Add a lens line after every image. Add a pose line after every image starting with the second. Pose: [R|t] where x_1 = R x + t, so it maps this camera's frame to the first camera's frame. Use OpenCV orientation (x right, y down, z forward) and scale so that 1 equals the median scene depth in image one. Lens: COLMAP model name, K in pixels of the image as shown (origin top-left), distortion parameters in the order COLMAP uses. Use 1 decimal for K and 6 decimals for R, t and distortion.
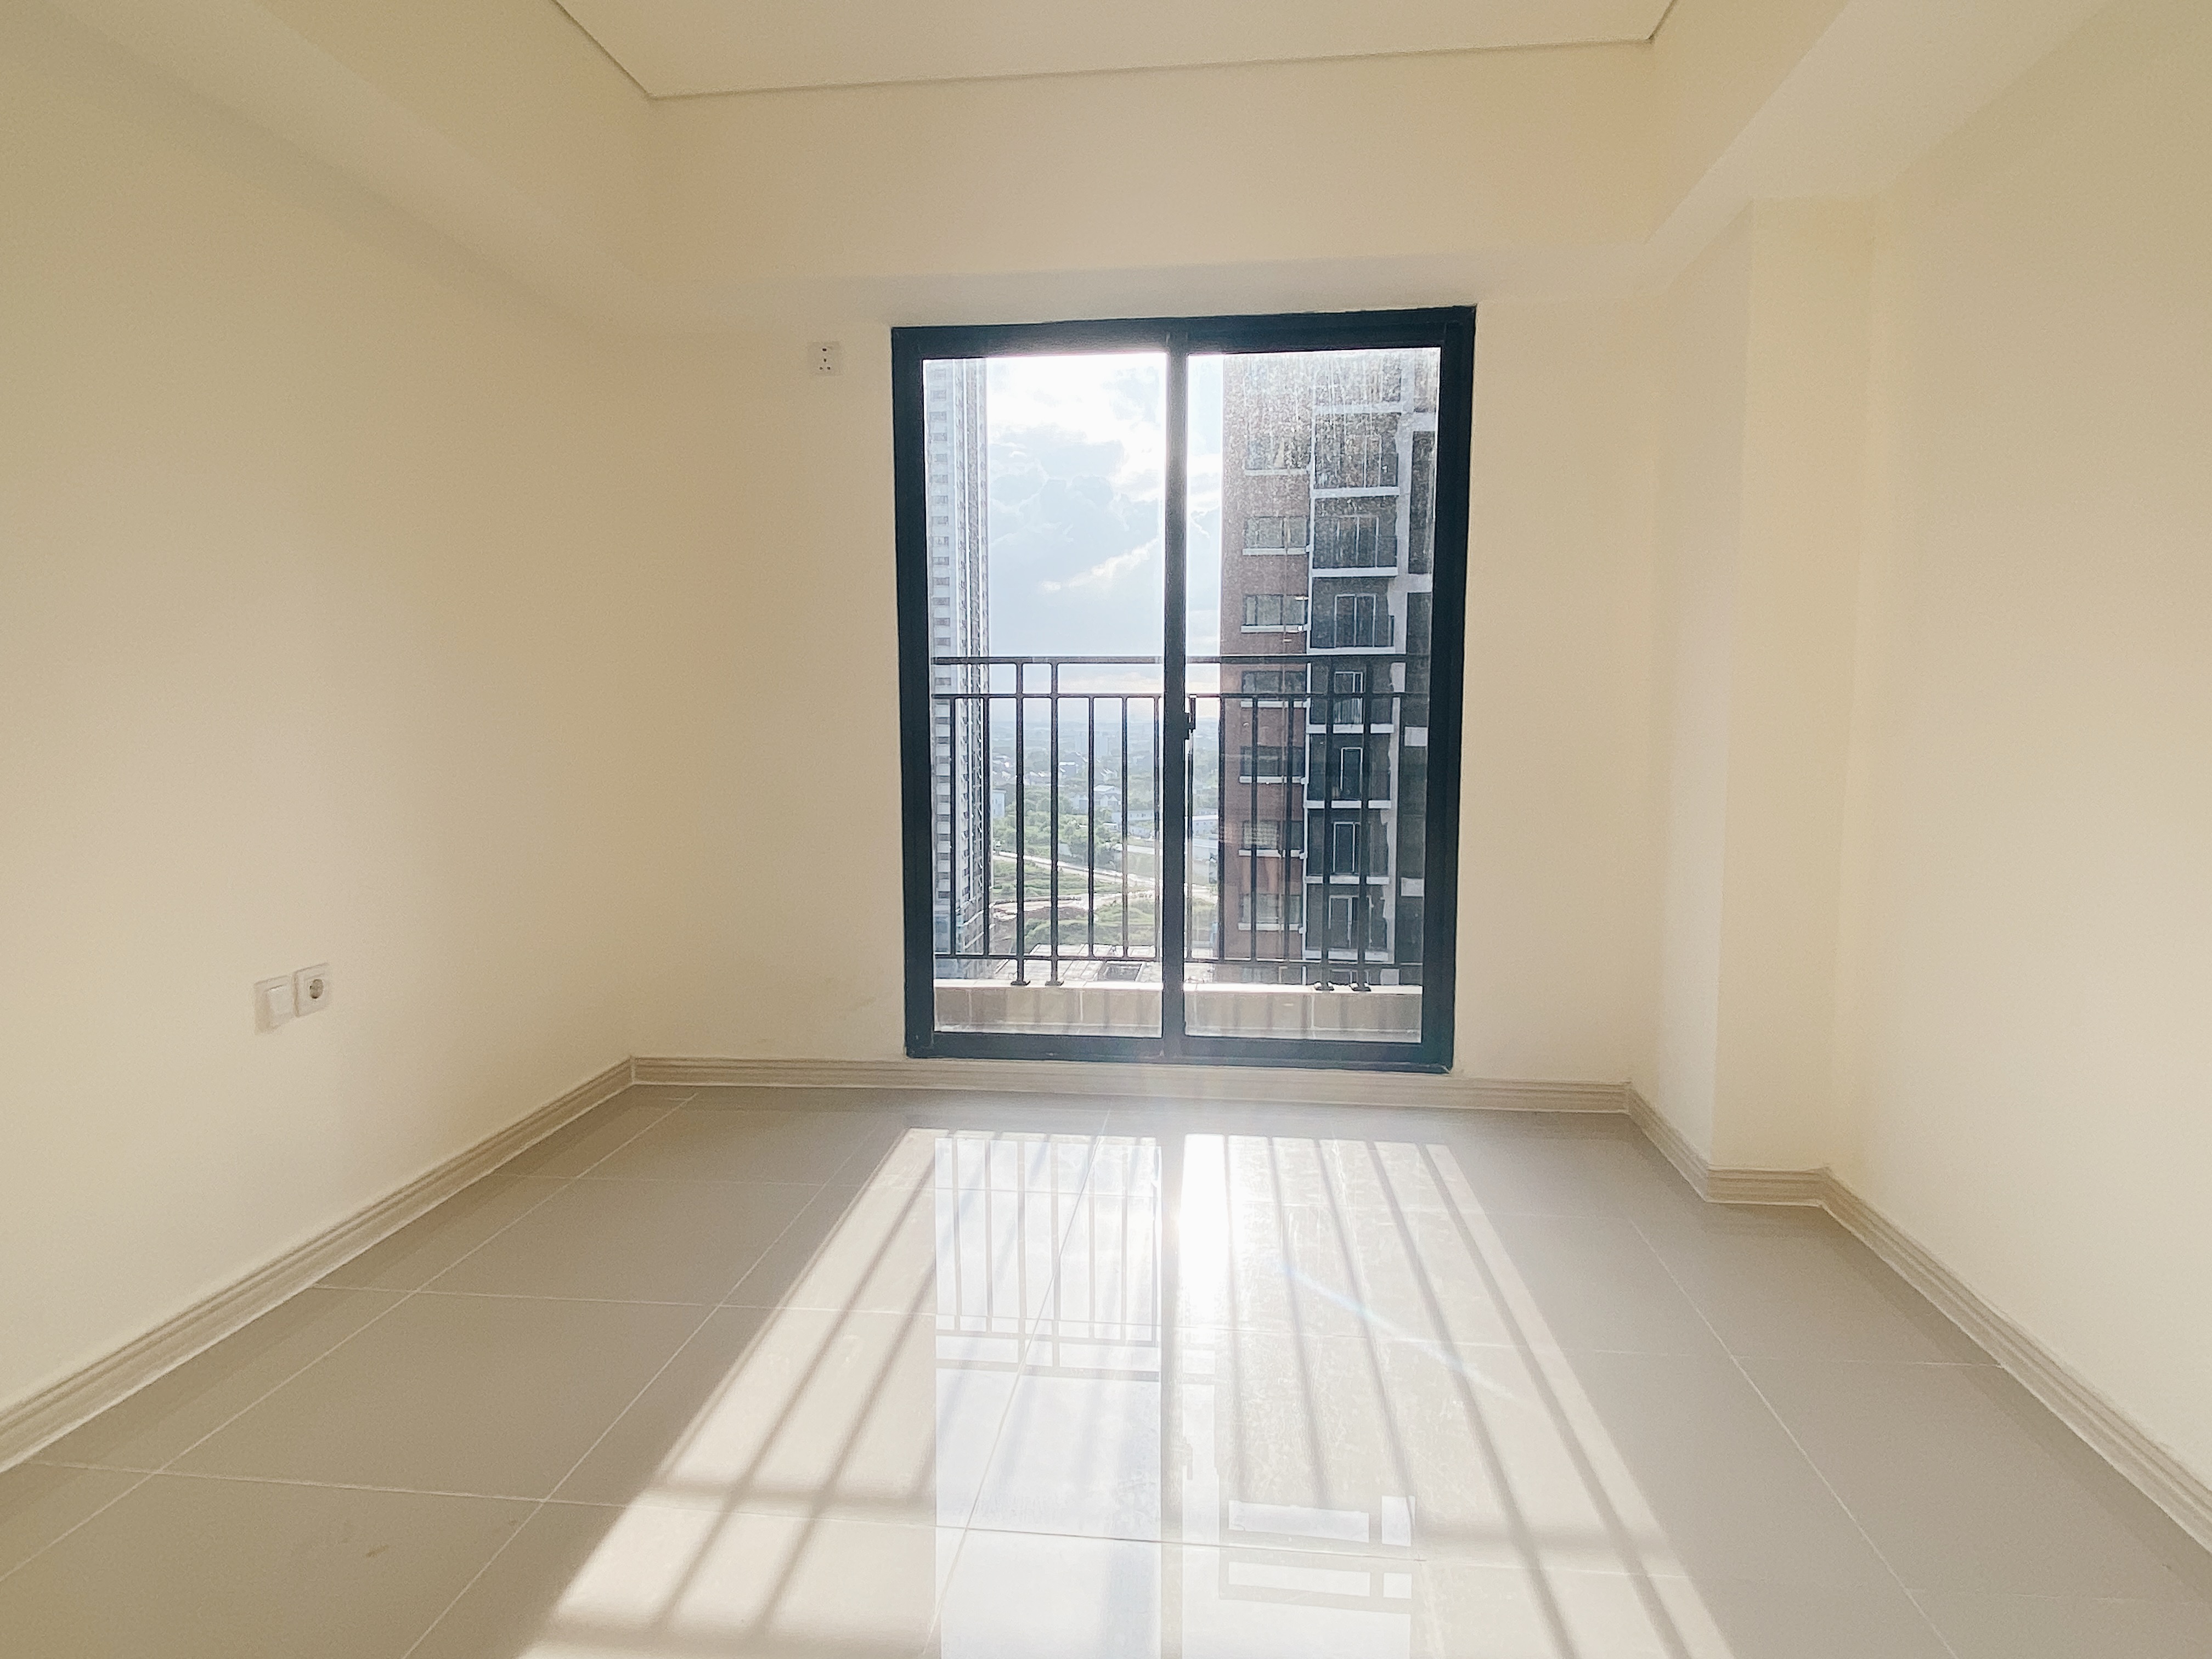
lens RADIAL K [[1281.0, 0, 1120.9], [0, 1281.0, 829.5], [0, 0, 1]] dist [0.045165, -0.000131]
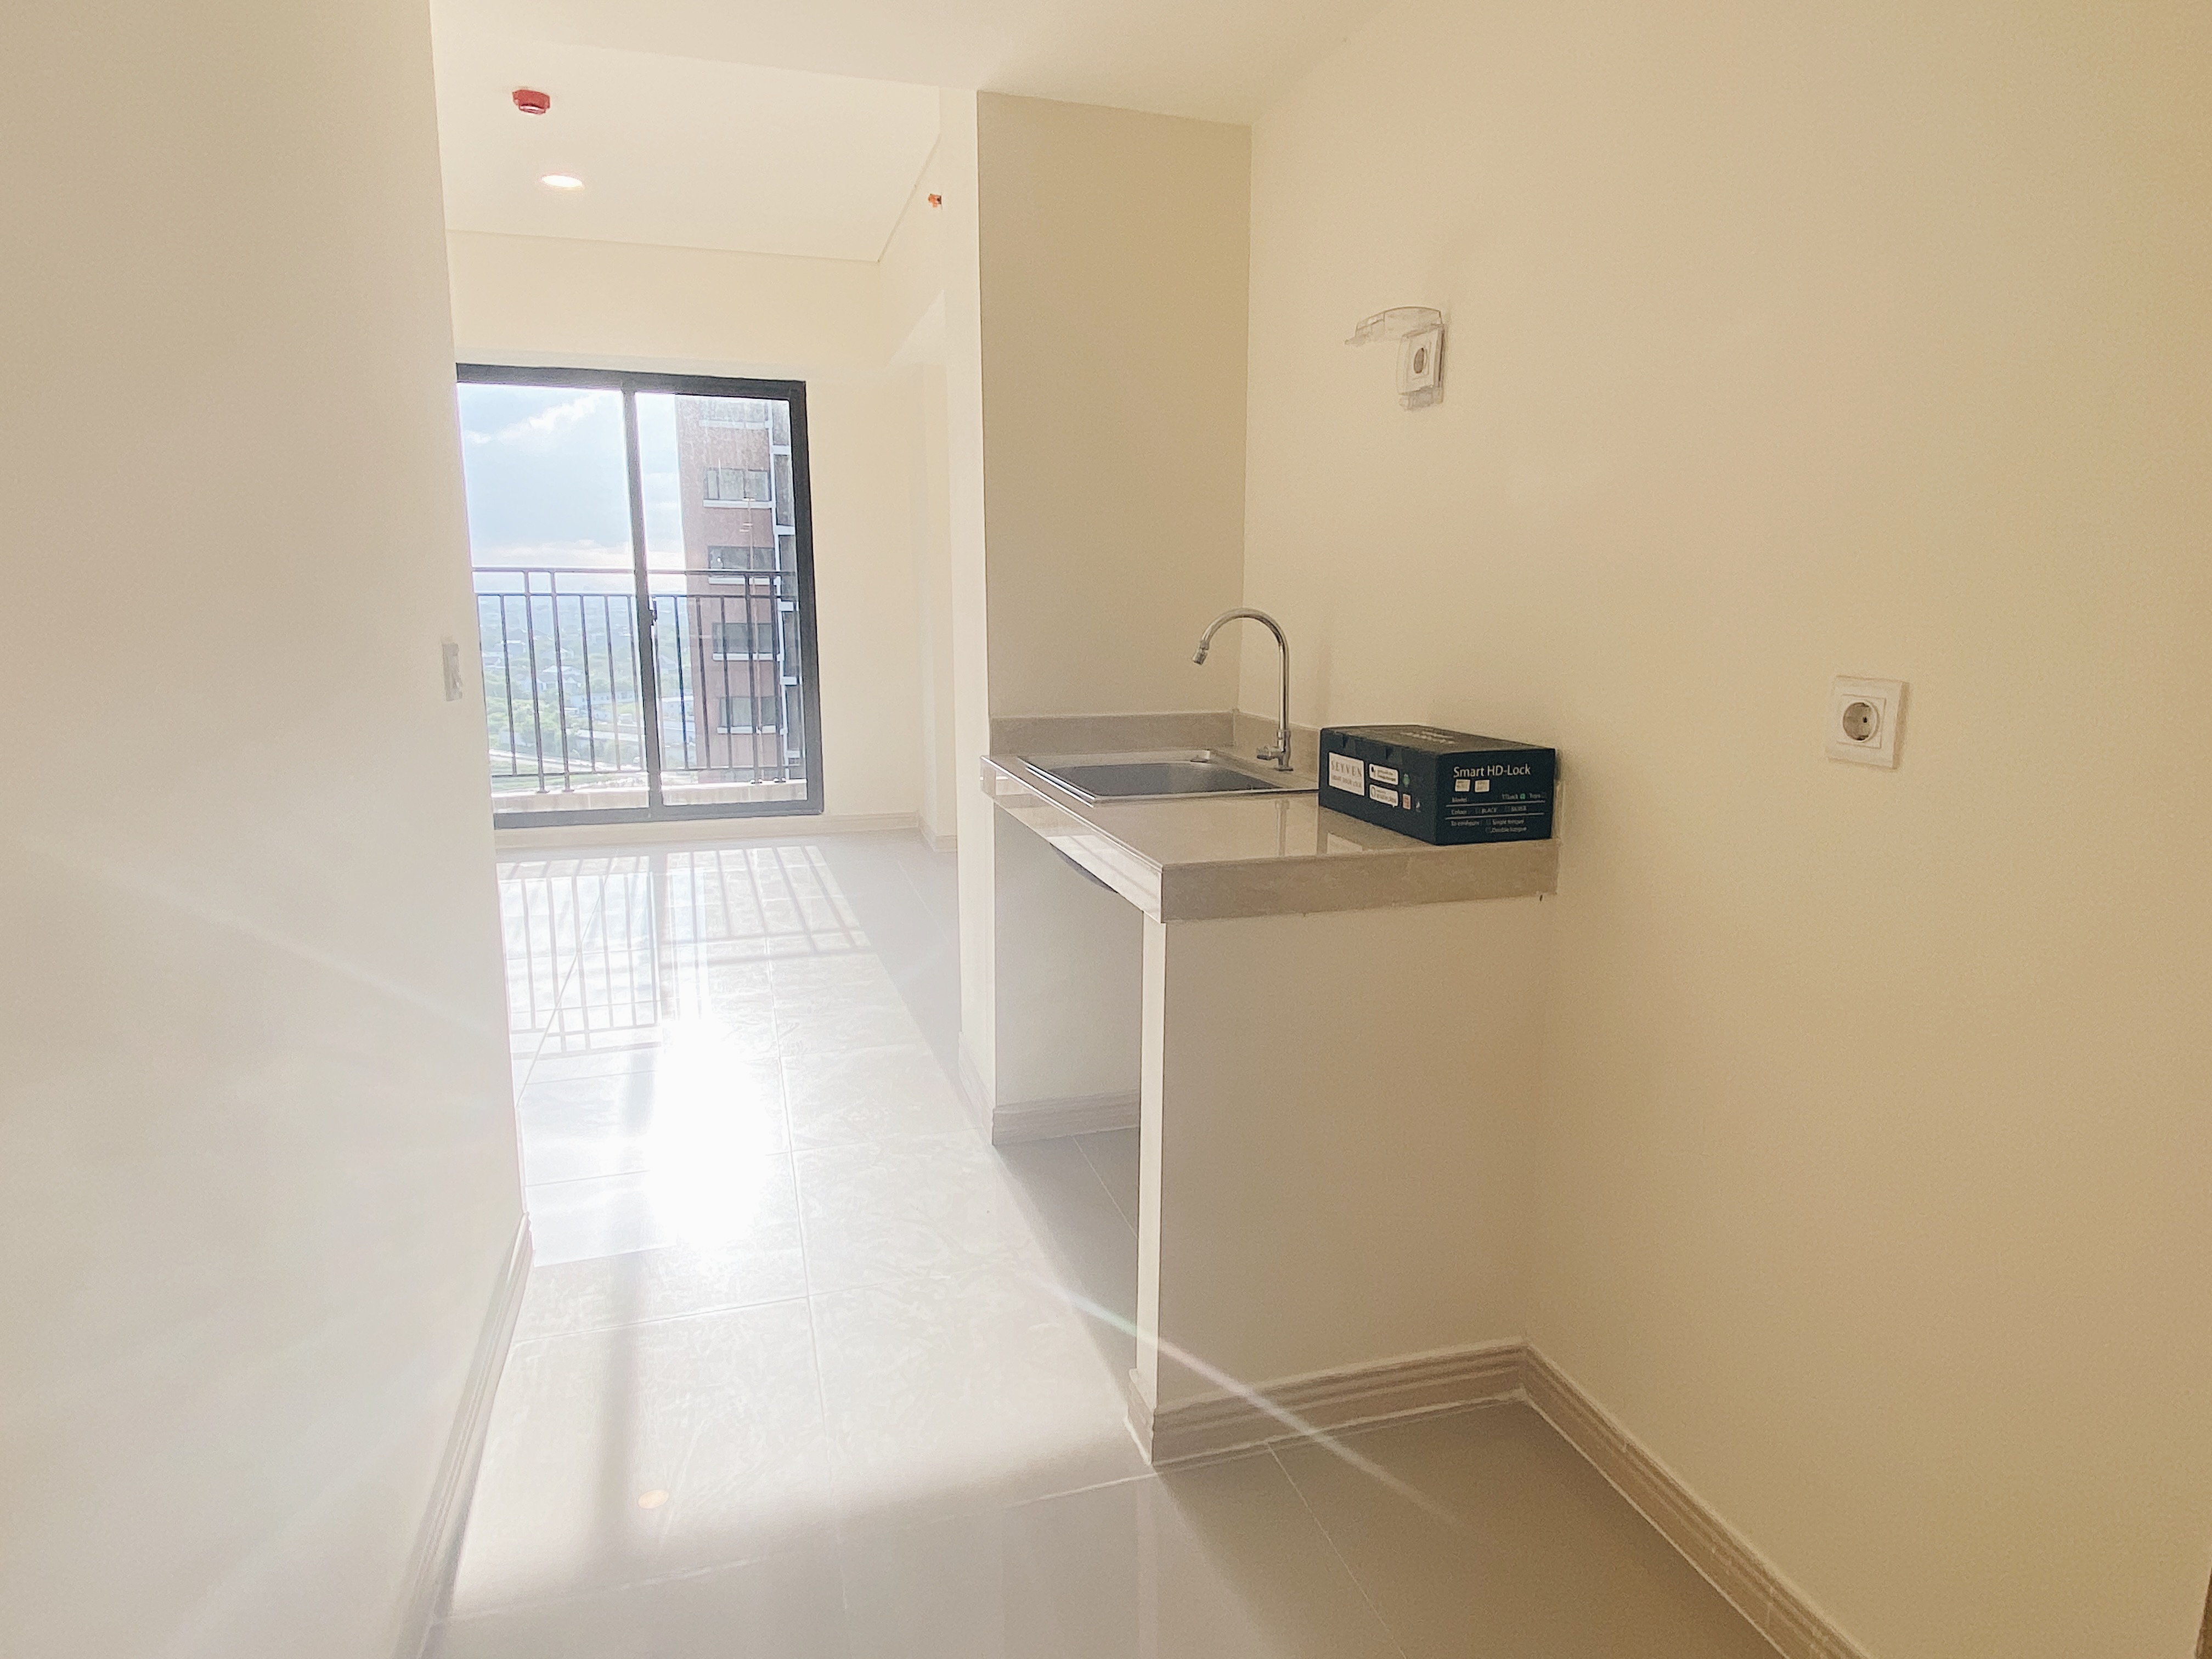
lens RADIAL K [[1281.0, 0, 1097.6], [0, 1281.0, 817.2], [0, 0, 1]] dist [0.045165, -0.000131]
pose [[0.928552, -0.064710, 0.365518, -0.033205], [0.033187, 0.995217, 0.091883, 0.035400], [-0.369715, -0.073188, 0.926258, -0.645351]]
